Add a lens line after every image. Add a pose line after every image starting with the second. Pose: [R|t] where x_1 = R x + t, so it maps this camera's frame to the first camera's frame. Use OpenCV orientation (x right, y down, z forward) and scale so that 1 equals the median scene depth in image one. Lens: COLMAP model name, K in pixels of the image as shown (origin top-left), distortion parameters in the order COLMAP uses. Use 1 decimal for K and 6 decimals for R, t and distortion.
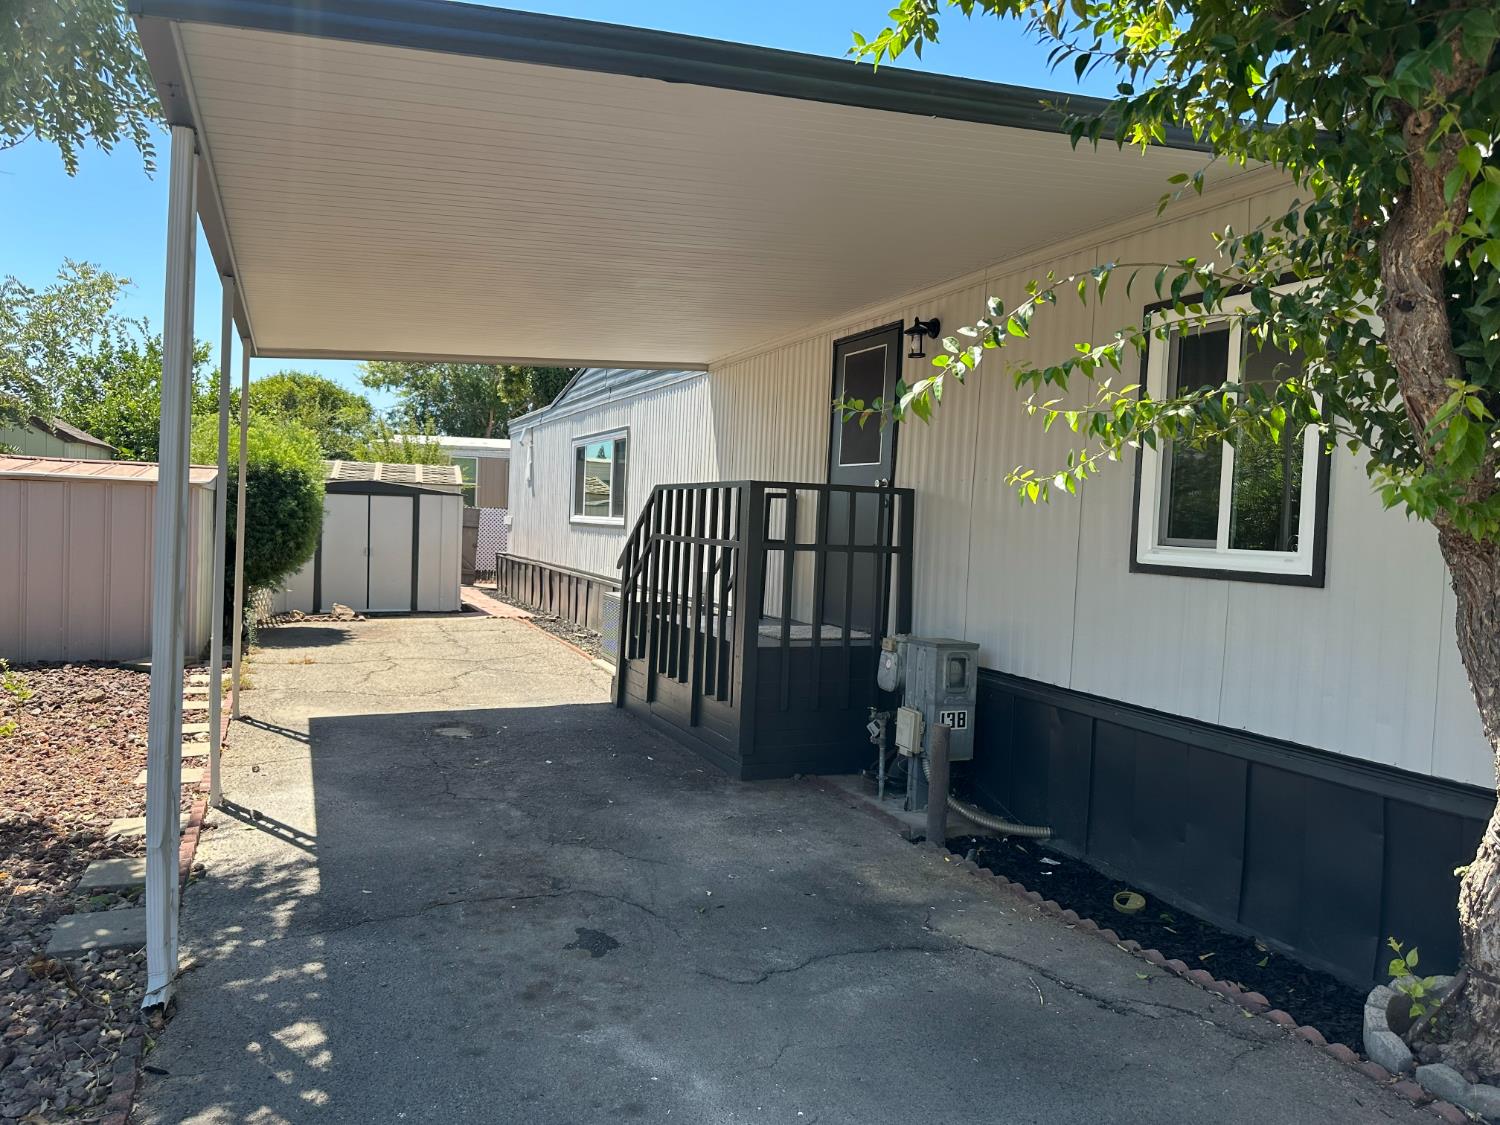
lens RADIAL K [[1039.0, 0, 762.2], [0, 1039.0, 564.6], [0, 0, 1]] dist [0.087397, -0.116822]
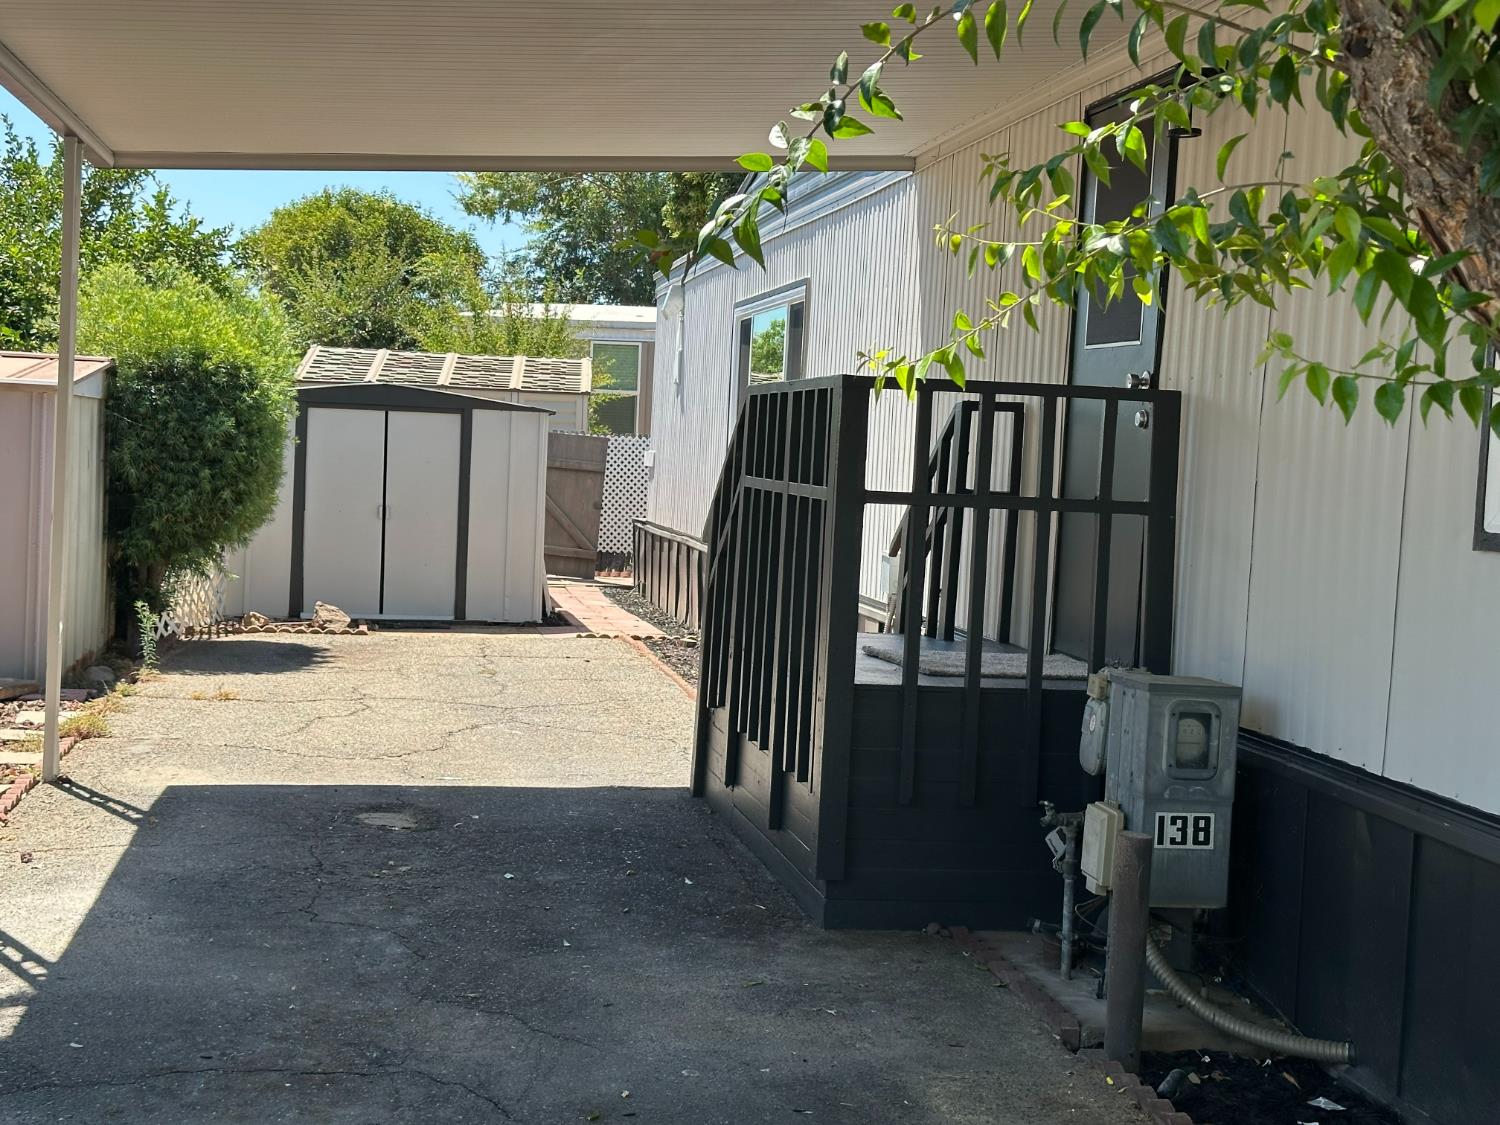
lens RADIAL K [[2064.6, 0, 750.0], [0, 2064.6, 562.5], [0, 0, 1]] dist [0.105926, 0.052052]
pose [[0.971459, 0.020091, -0.236356, 0.191118], [-0.019201, 0.999797, 0.006068, 0.010721], [0.236430, -0.001357, 0.971647, -0.060226]]
